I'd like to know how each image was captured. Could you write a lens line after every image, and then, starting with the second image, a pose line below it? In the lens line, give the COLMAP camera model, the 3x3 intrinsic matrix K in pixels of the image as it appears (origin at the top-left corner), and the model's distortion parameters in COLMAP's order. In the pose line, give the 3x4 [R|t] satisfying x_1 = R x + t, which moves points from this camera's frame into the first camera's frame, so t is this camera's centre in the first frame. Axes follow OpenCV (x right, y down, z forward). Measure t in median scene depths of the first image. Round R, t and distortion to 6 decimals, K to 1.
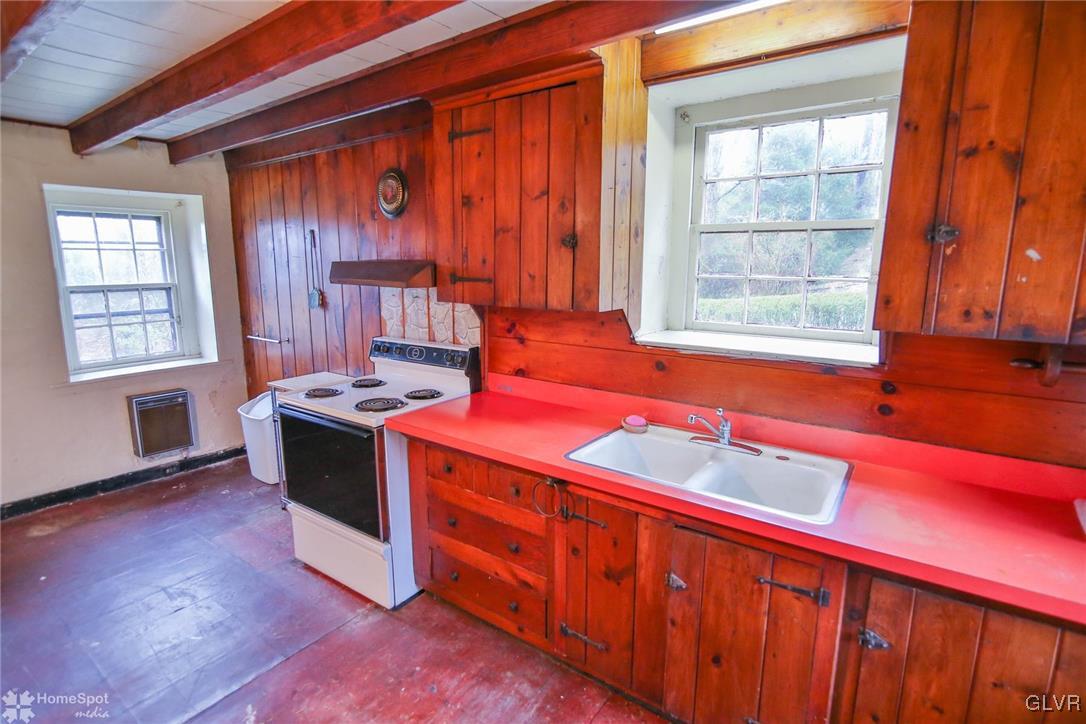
lens RADIAL K [[525.7, 0, 561.5], [0, 525.7, 353.2], [0, 0, 1]] dist [-0.021284, 0.000097]
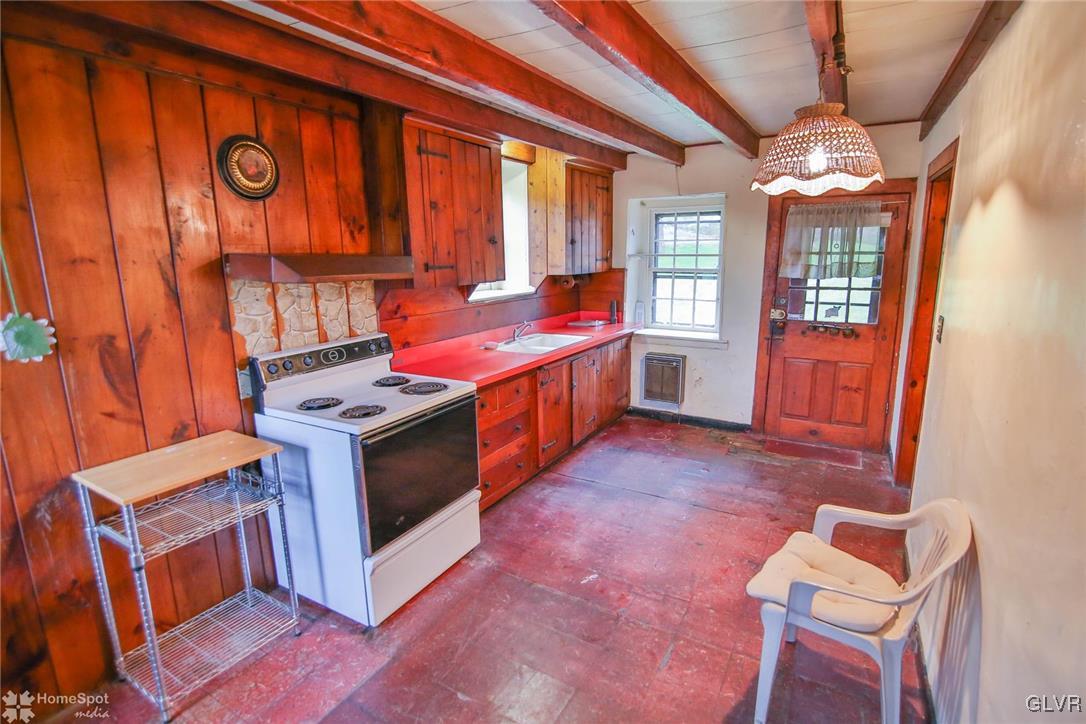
lens RADIAL K [[525.7, 0, 553.6], [0, 525.7, 355.6], [0, 0, 1]] dist [-0.021284, 0.000097]
pose [[-0.087052, -0.191531, 0.977618, -1.430622], [0.183475, 0.961474, 0.204705, -0.138447], [-0.979162, 0.197188, -0.048557, 0.798345]]
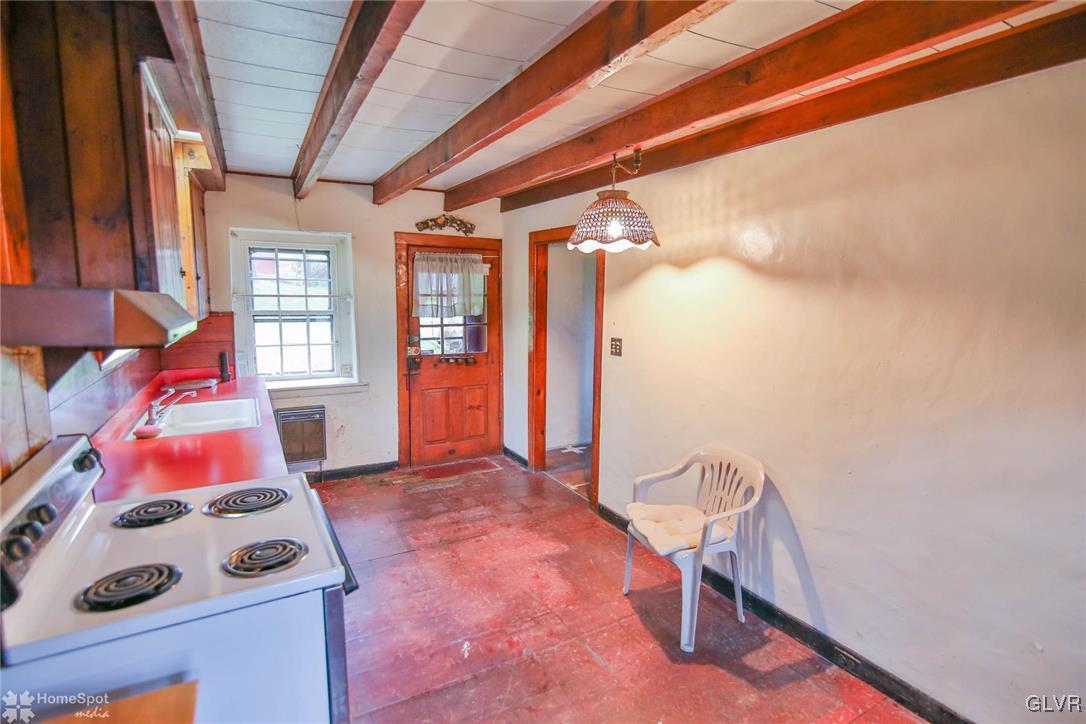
lens RADIAL K [[525.7, 0, 545.1], [0, 525.7, 356.7], [0, 0, 1]] dist [-0.021284, 0.000097]
pose [[-0.901814, -0.060133, 0.427920, -0.969701], [0.065316, 0.959925, 0.272541, -0.244879], [-0.427160, 0.273731, -0.861746, 1.412727]]
